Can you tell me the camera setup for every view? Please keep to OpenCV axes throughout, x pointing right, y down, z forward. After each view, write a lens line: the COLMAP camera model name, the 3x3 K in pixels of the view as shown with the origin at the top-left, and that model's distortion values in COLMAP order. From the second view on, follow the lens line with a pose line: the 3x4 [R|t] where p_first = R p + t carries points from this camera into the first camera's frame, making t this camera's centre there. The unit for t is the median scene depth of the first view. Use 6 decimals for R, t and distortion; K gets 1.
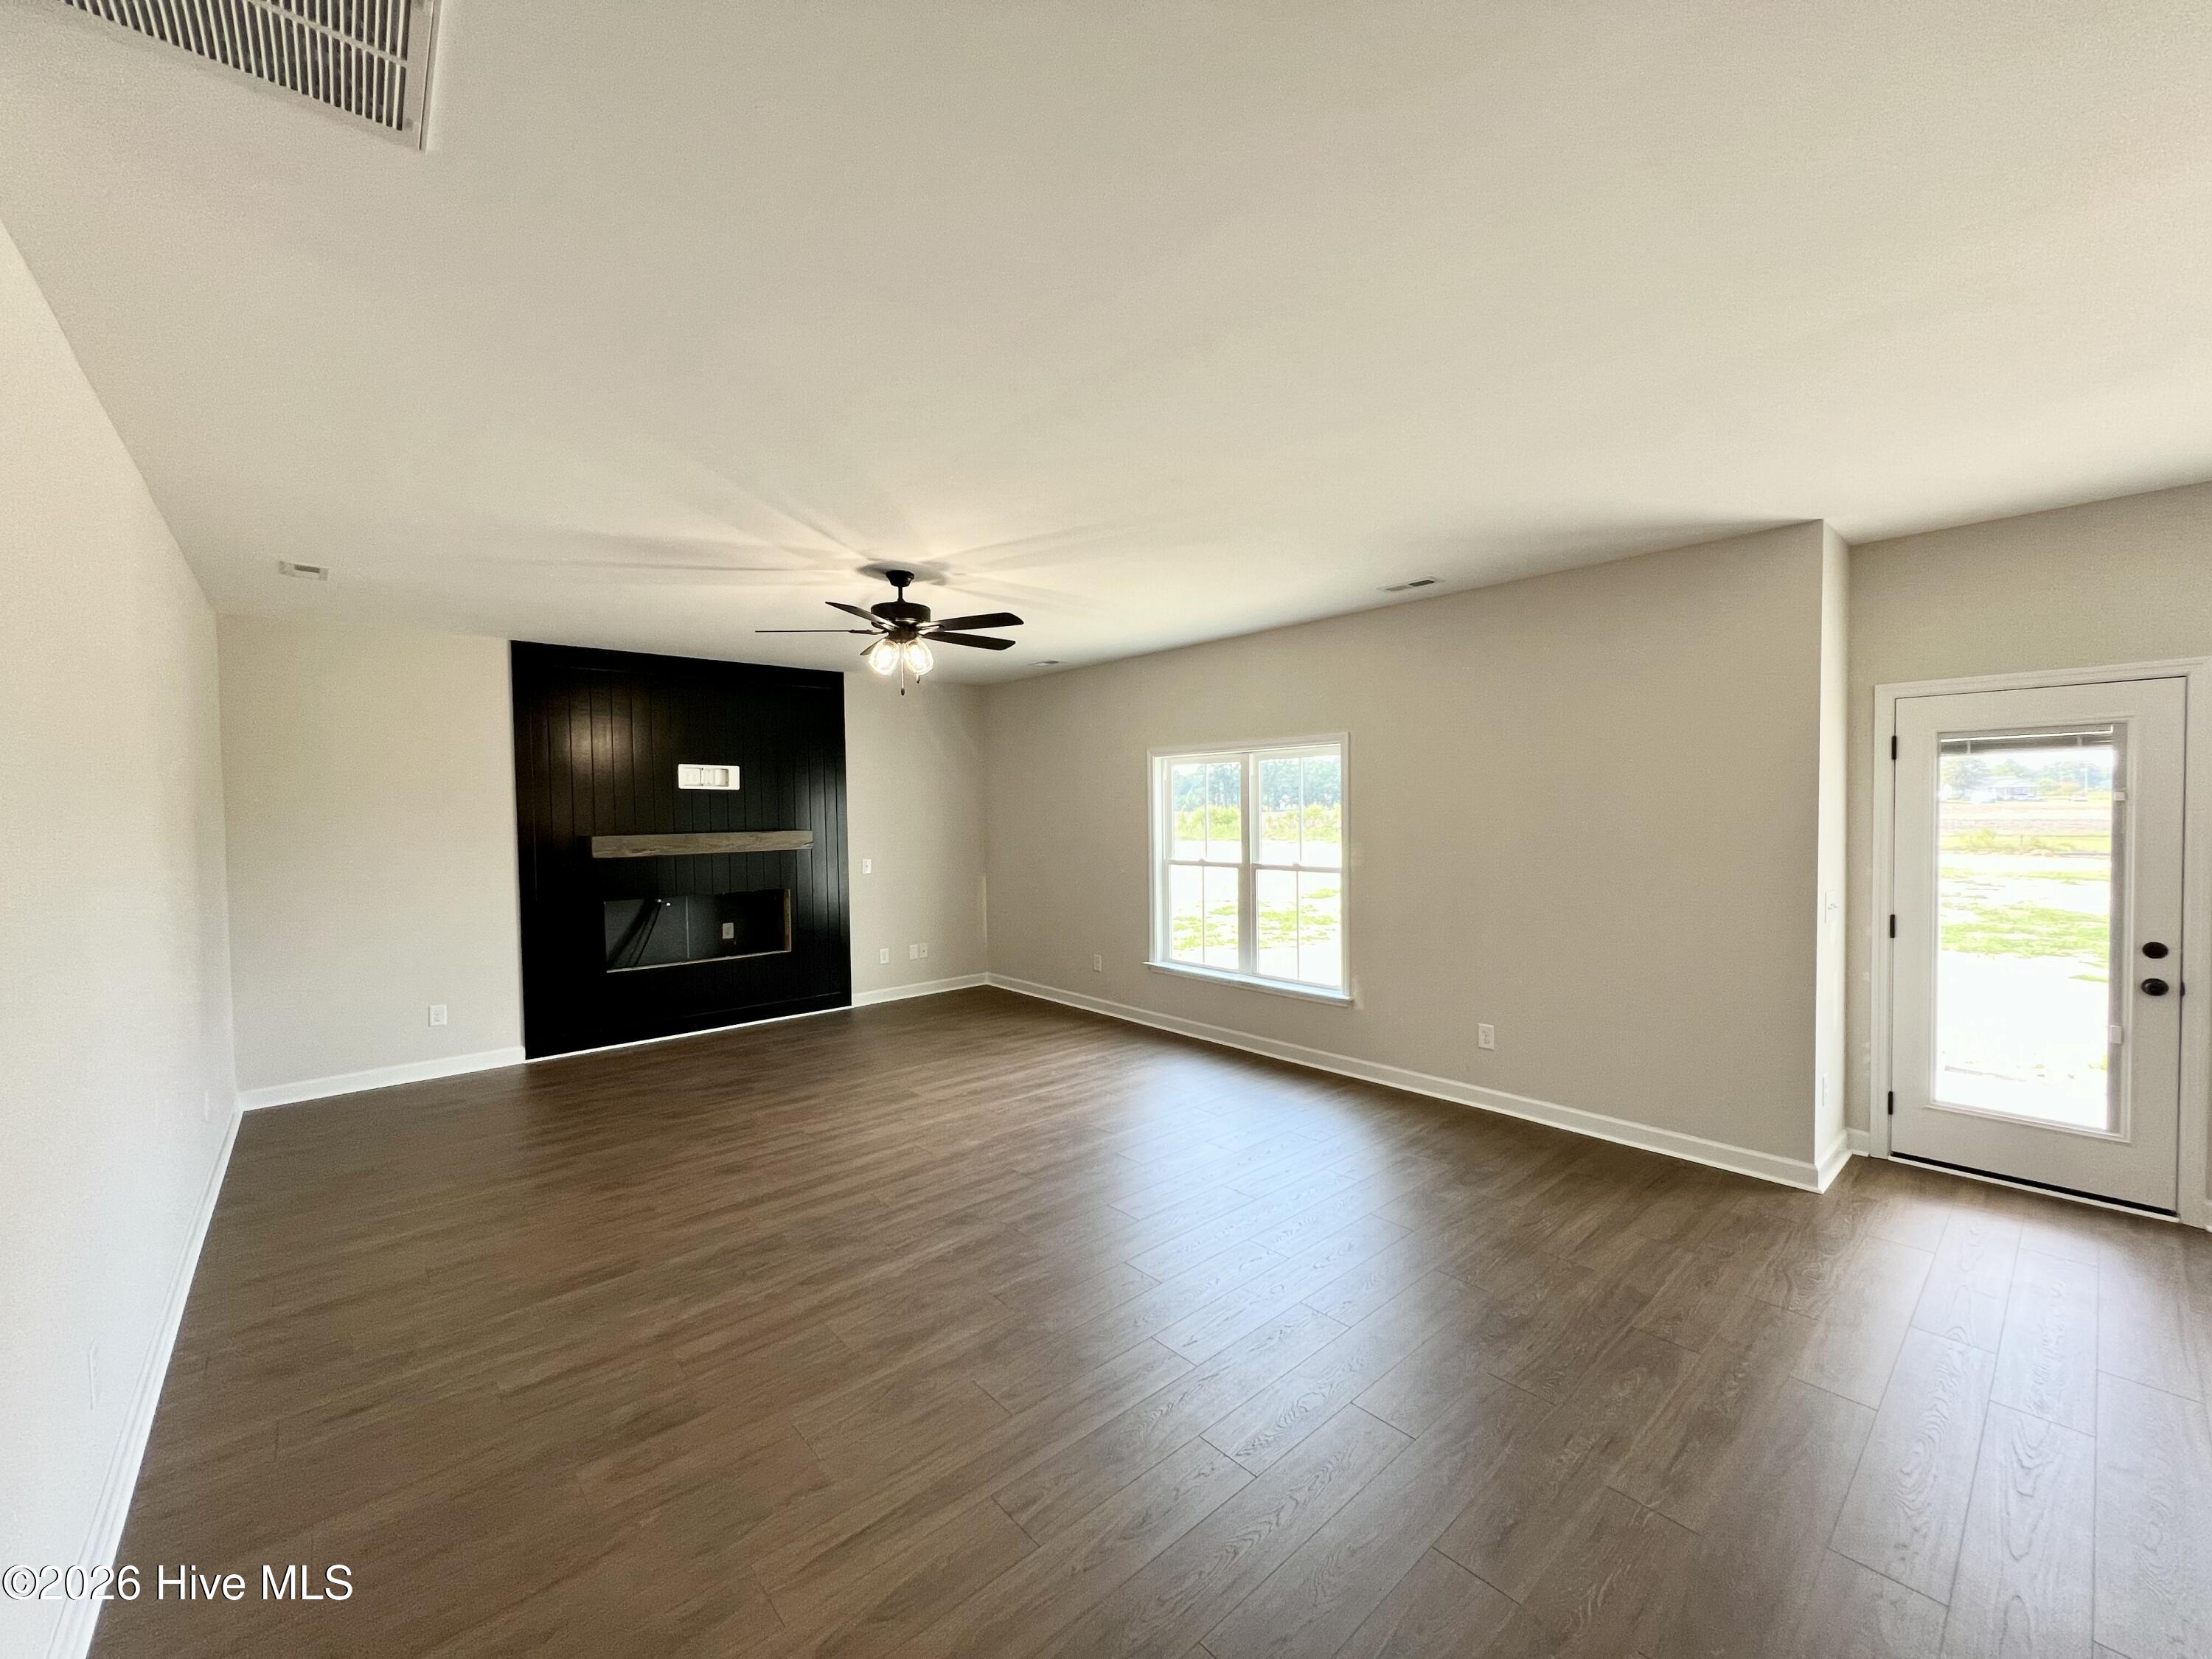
lens RADIAL K [[885.4, 0, 1102.0], [0, 885.4, 833.4], [0, 0, 1]] dist [-0.001163, -0.000486]
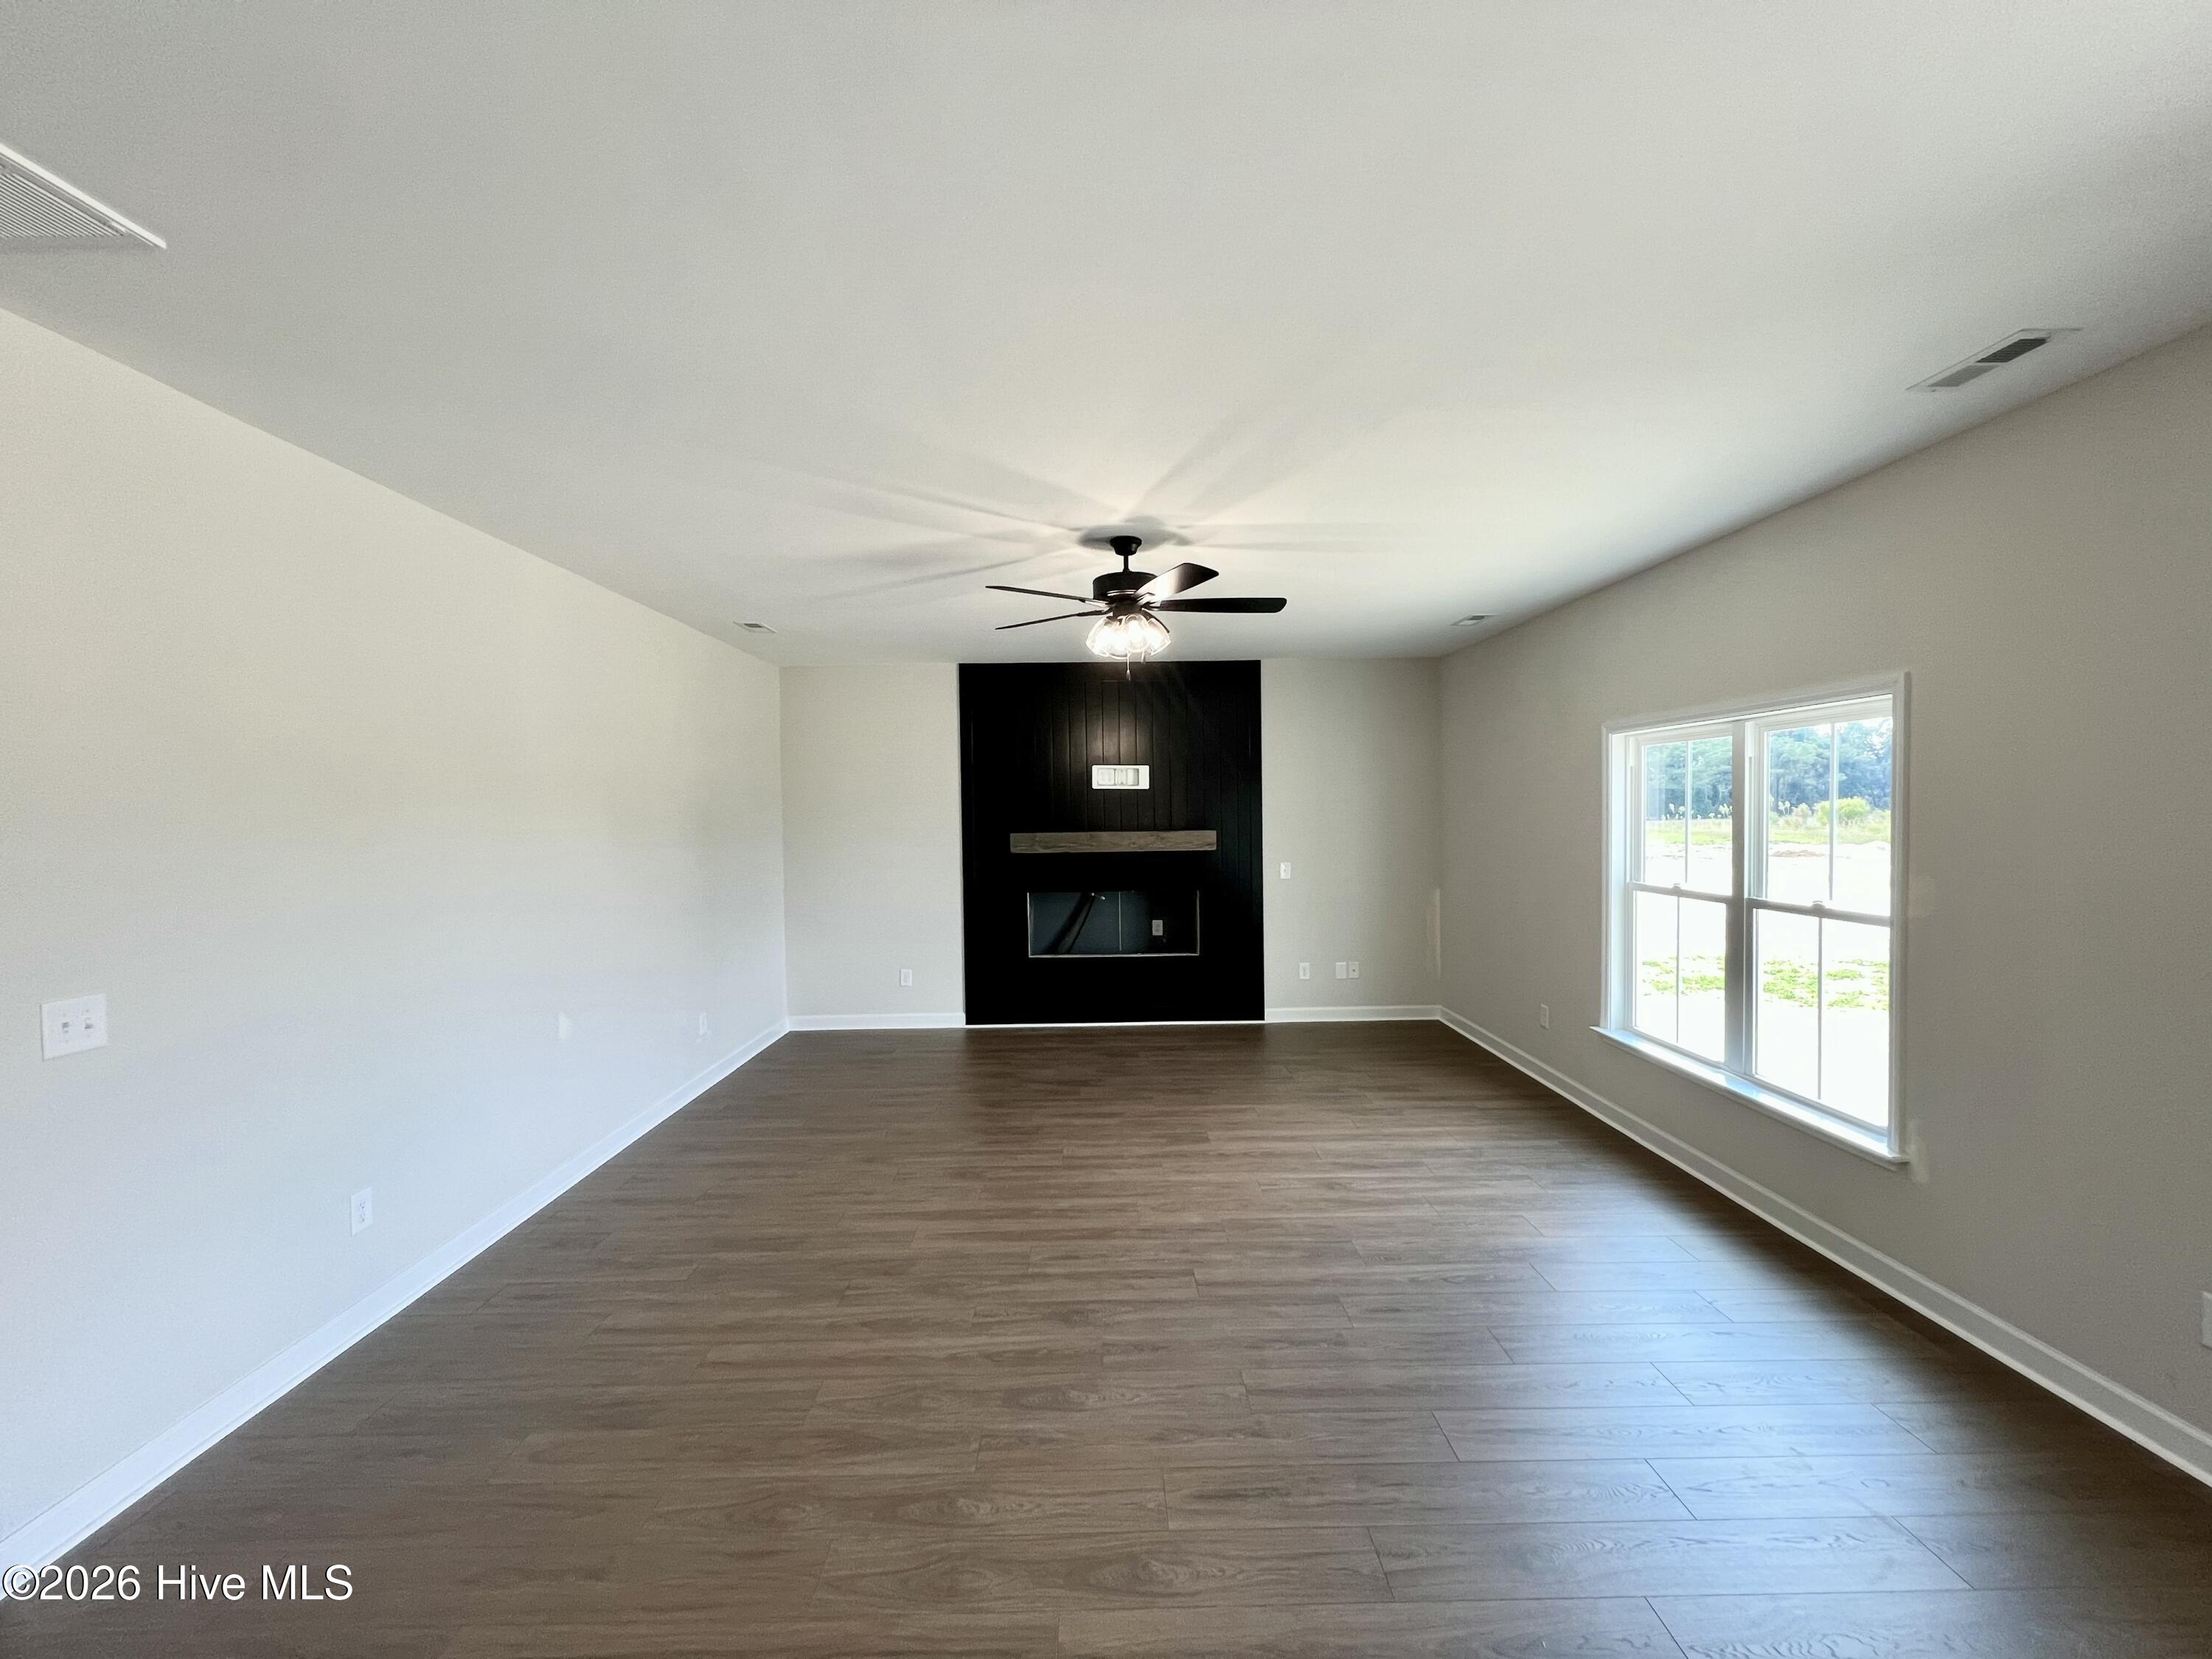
lens RADIAL K [[885.4, 0, 1101.9], [0, 885.4, 831.6], [0, 0, 1]] dist [-0.001163, -0.000486]
pose [[0.758550, 0.019135, -0.651334, 0.245829], [-0.015664, 0.999815, 0.011130, -0.013348], [0.651426, 0.001759, 0.758710, 0.249892]]
